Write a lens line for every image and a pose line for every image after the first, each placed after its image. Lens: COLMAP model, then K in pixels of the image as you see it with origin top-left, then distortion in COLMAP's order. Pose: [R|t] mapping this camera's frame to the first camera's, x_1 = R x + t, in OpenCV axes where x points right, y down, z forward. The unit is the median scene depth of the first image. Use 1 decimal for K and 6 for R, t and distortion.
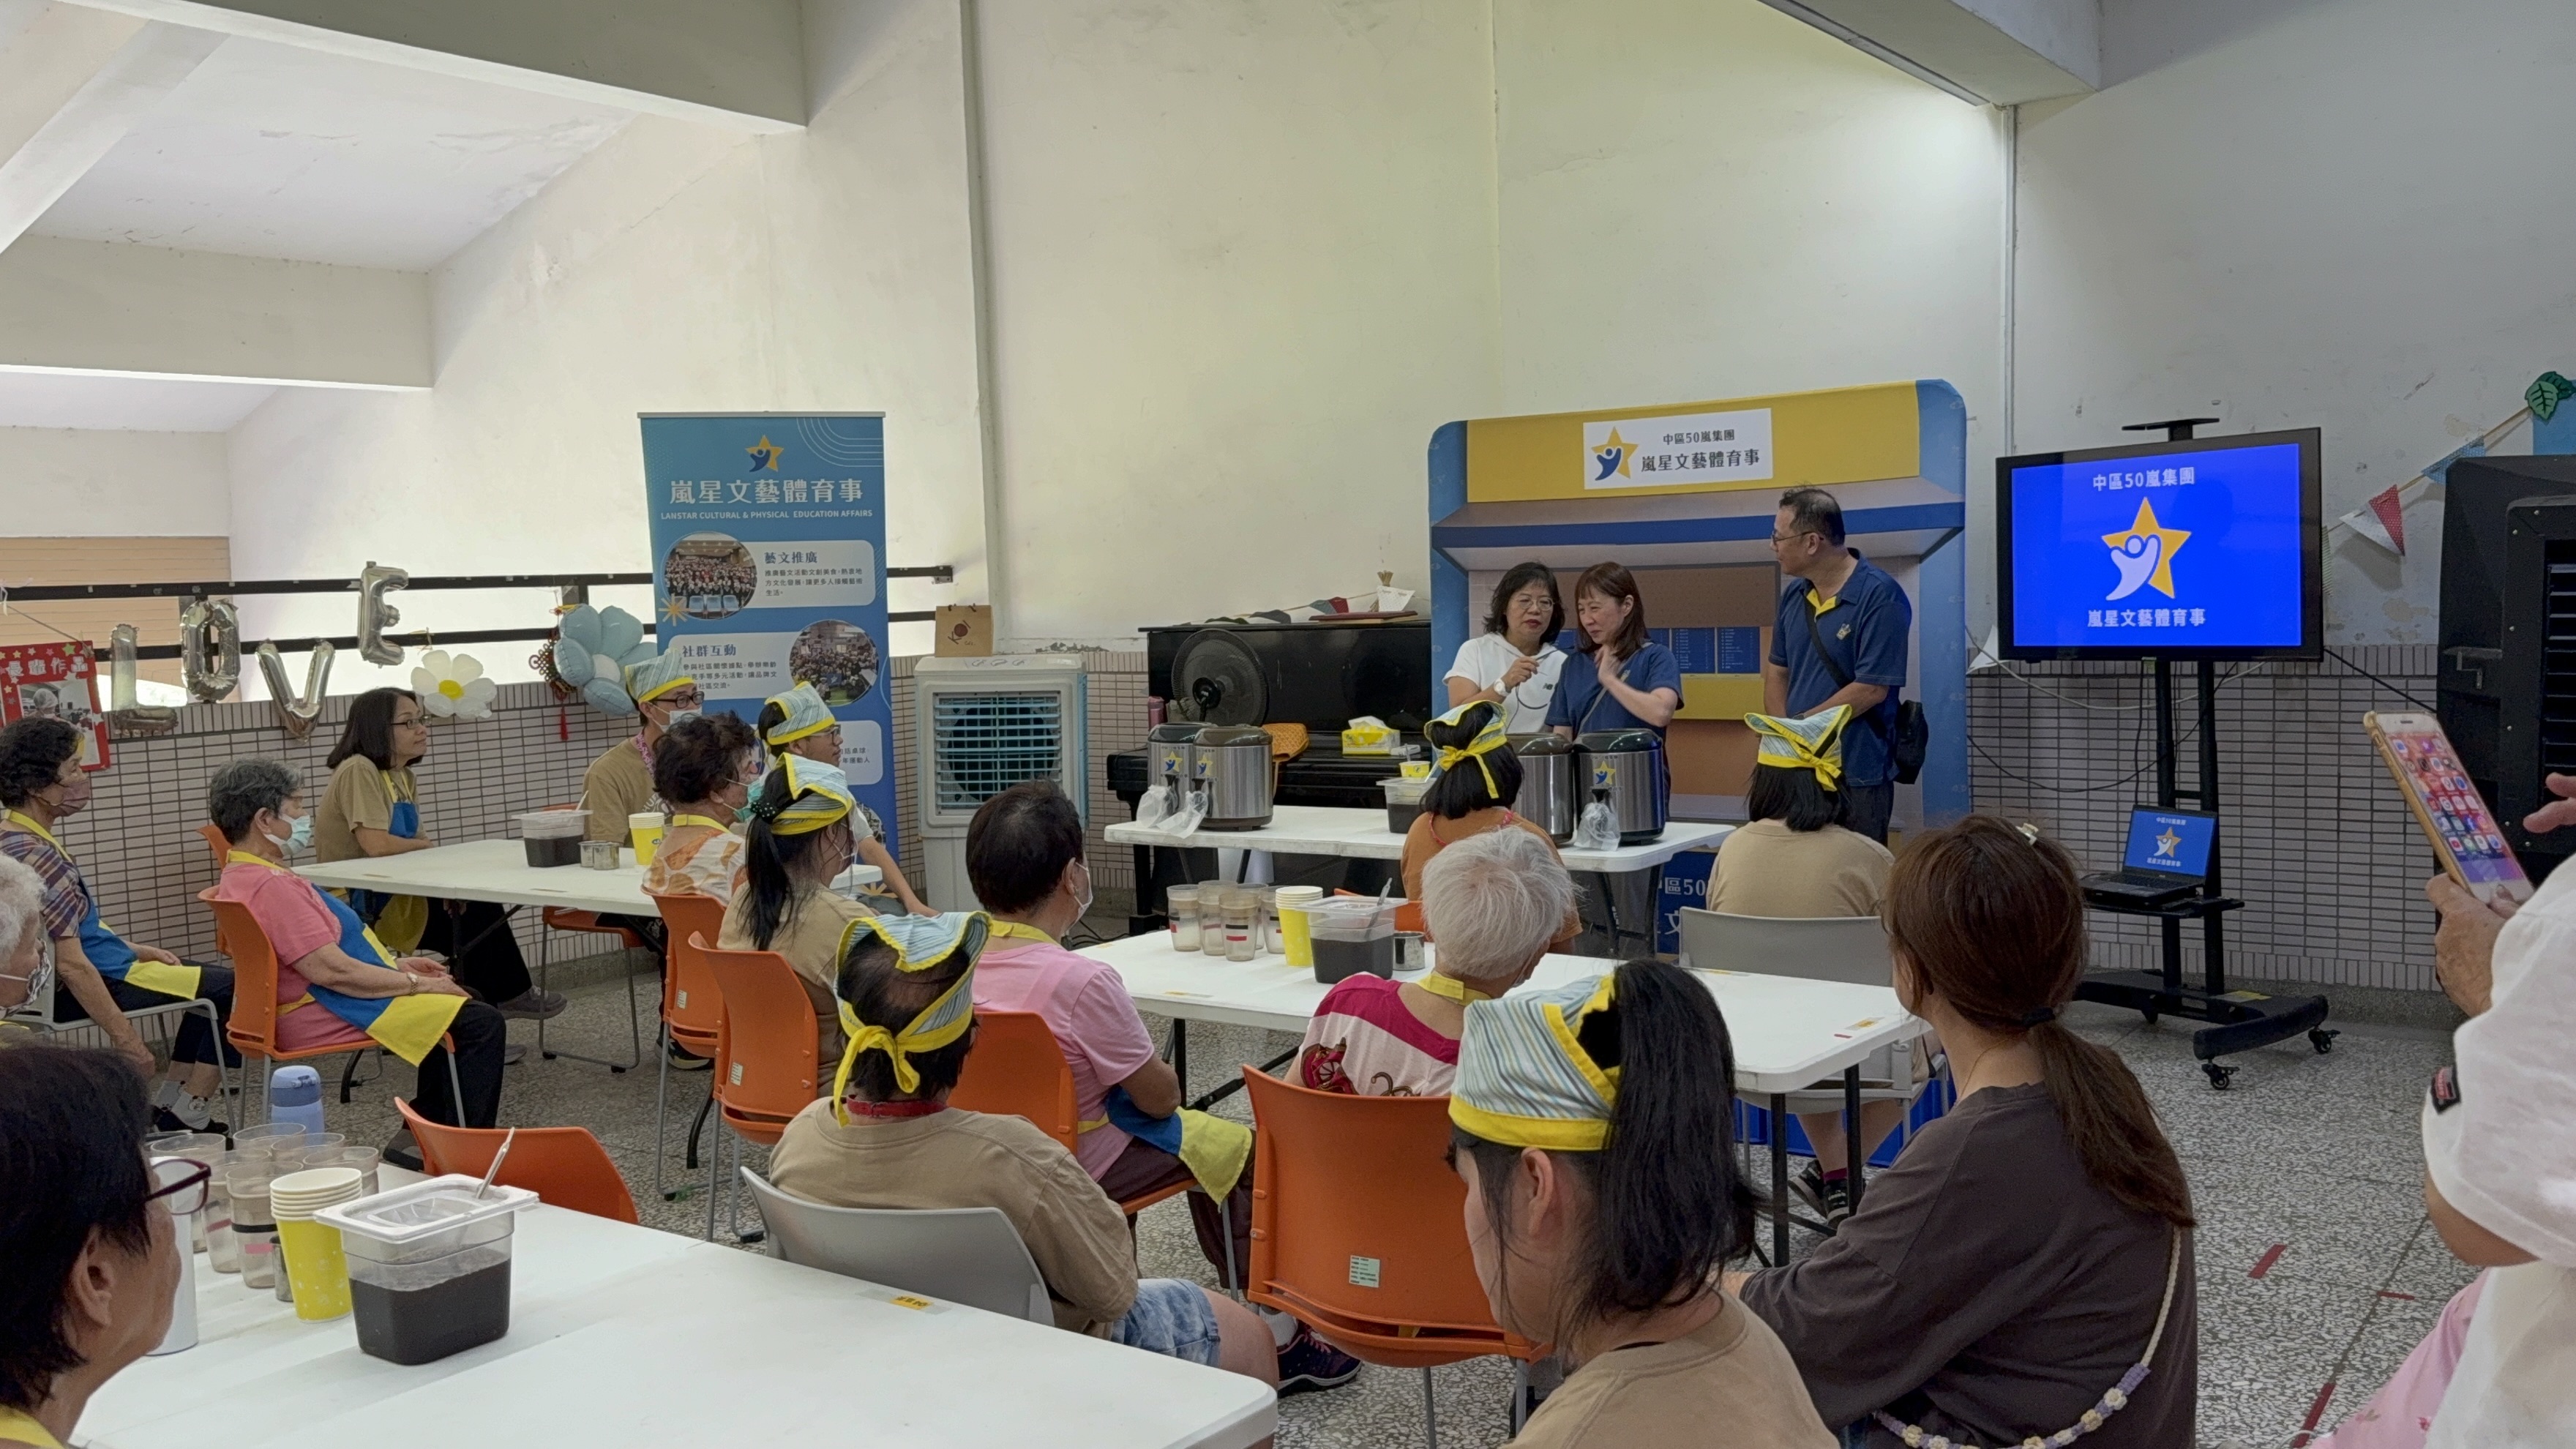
lens RADIAL K [[2131.4, 0, 1293.3], [0, 2131.4, 714.6], [0, 0, 1]] dist [0.112589, -0.199007]
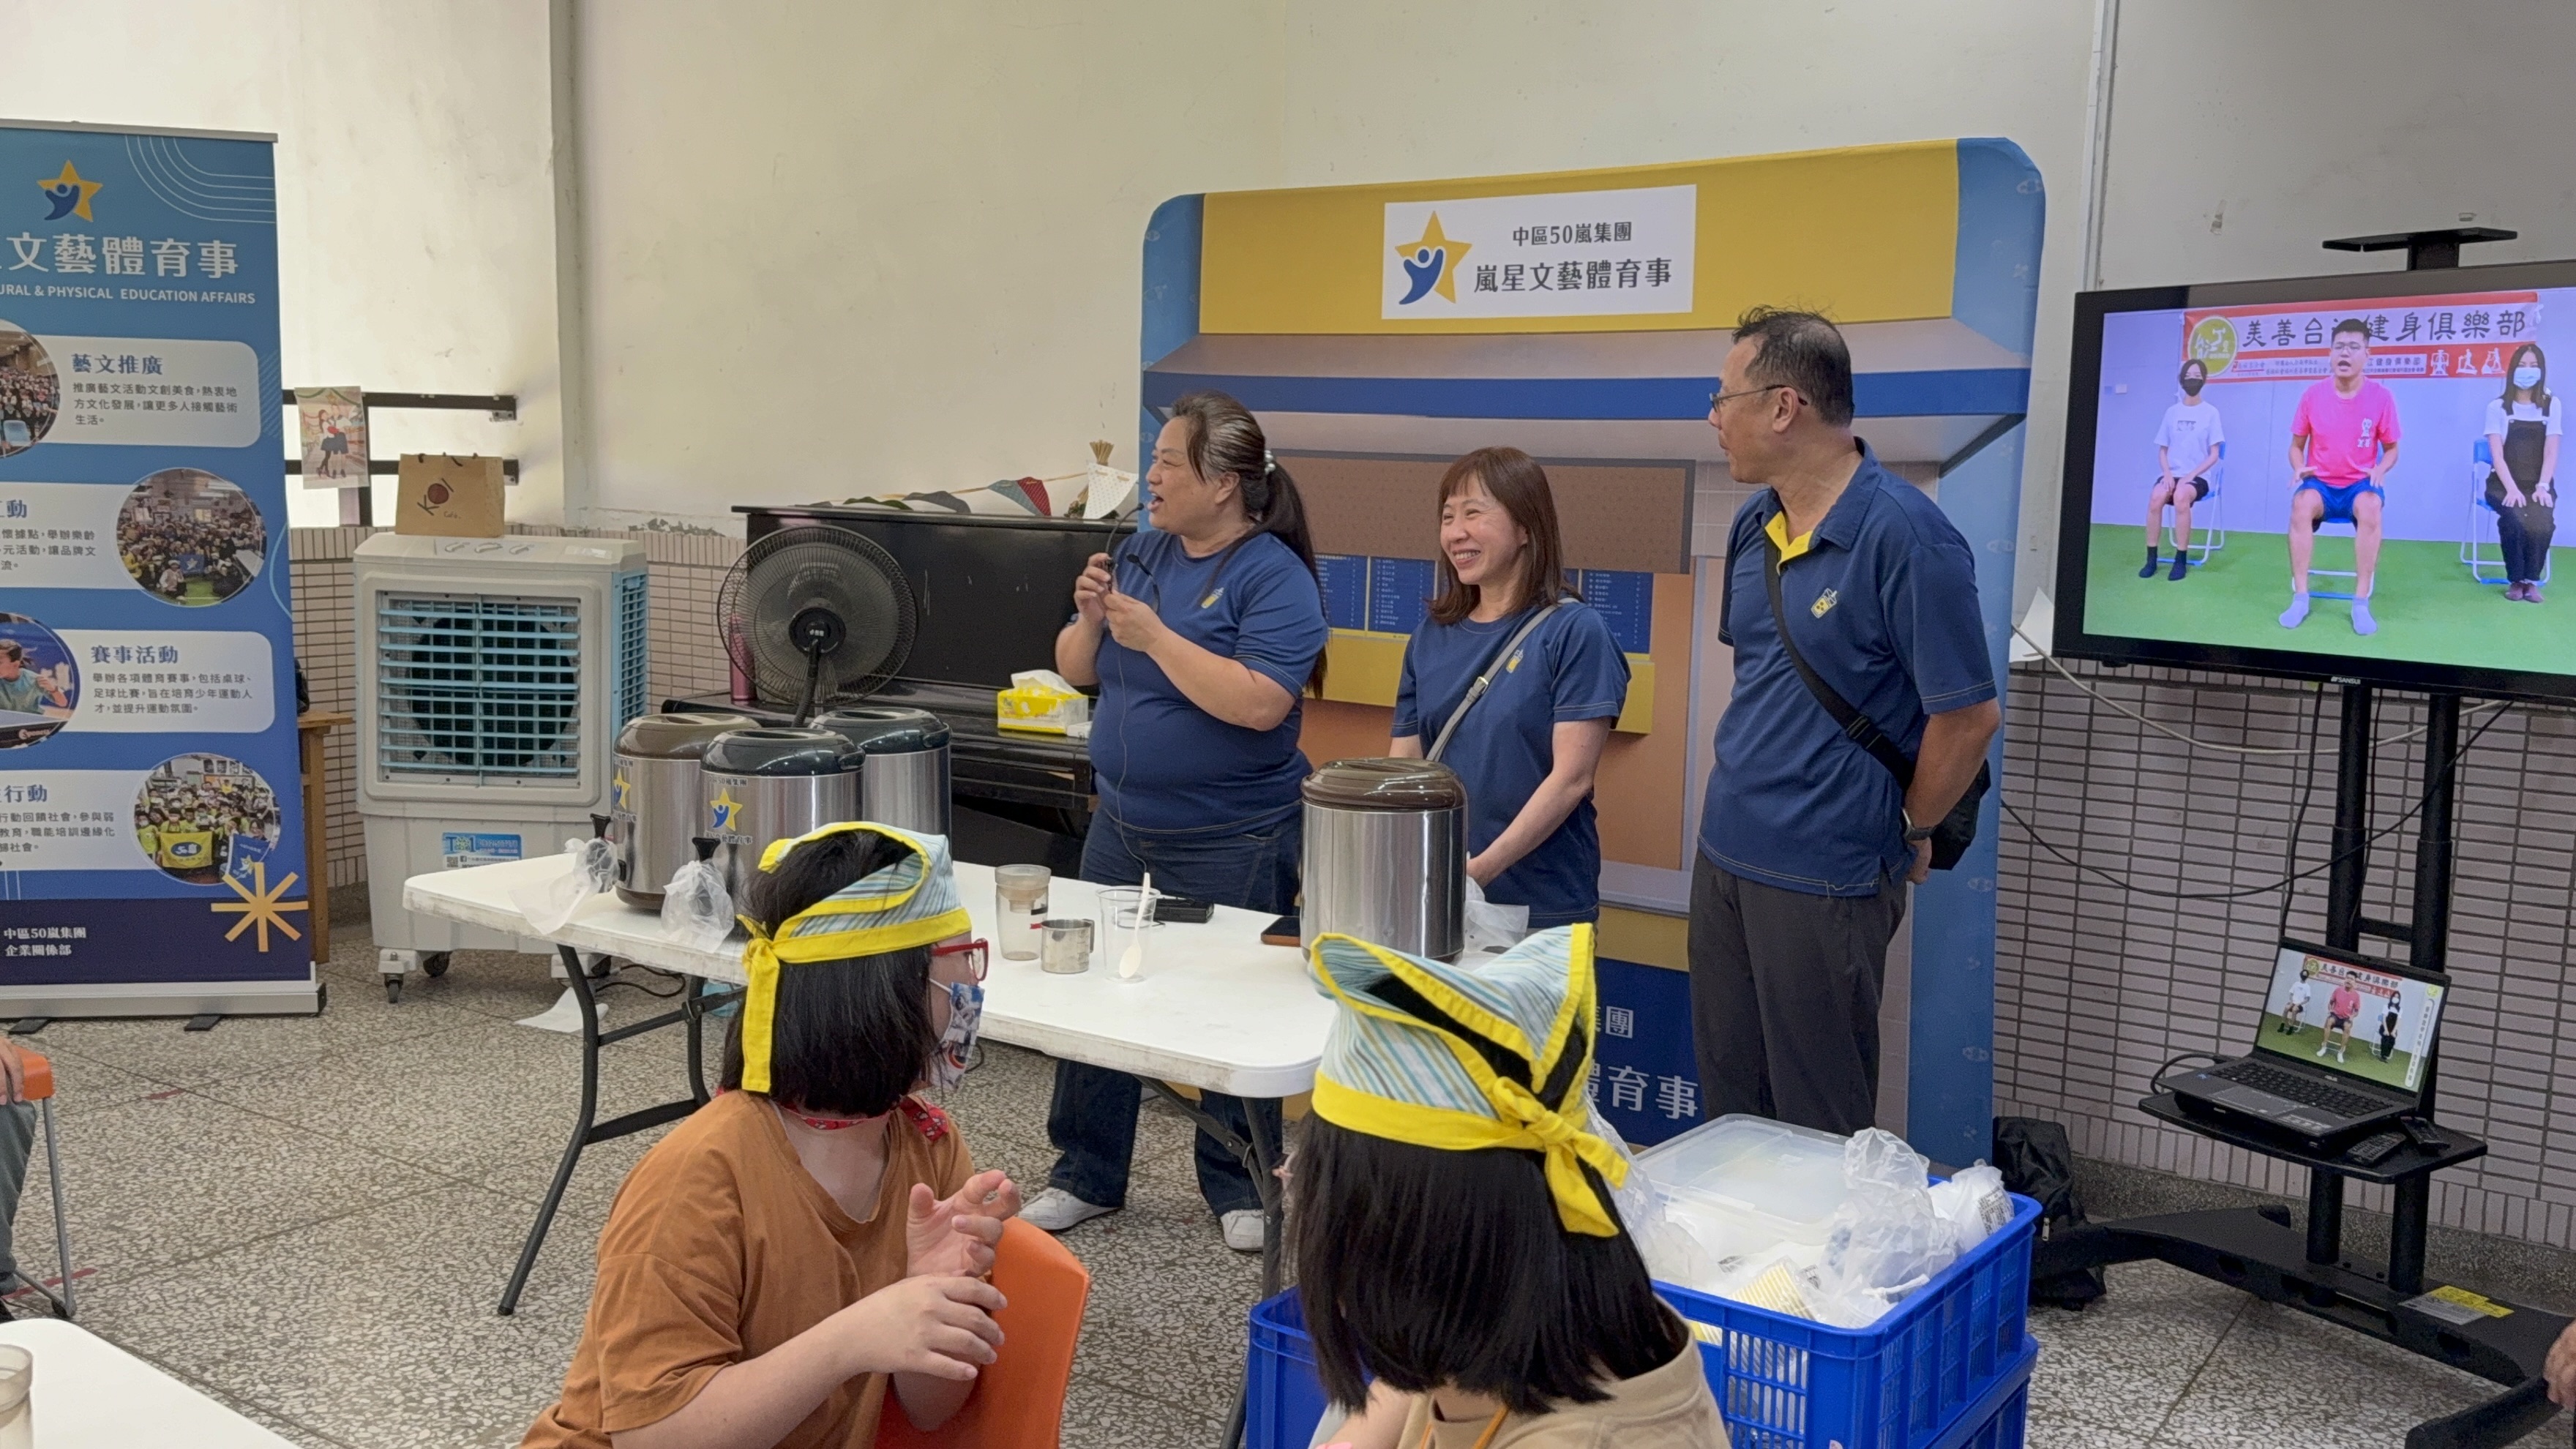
lens RADIAL K [[2131.4, 0, 1308.7], [0, 2131.4, 803.8], [0, 0, 1]] dist [0.112589, -0.199007]
pose [[0.997931, 0.048817, 0.041842, 0.122858], [-0.052763, 0.993679, 0.099083, -0.036987], [-0.036741, -0.101086, 0.994199, 0.495886]]
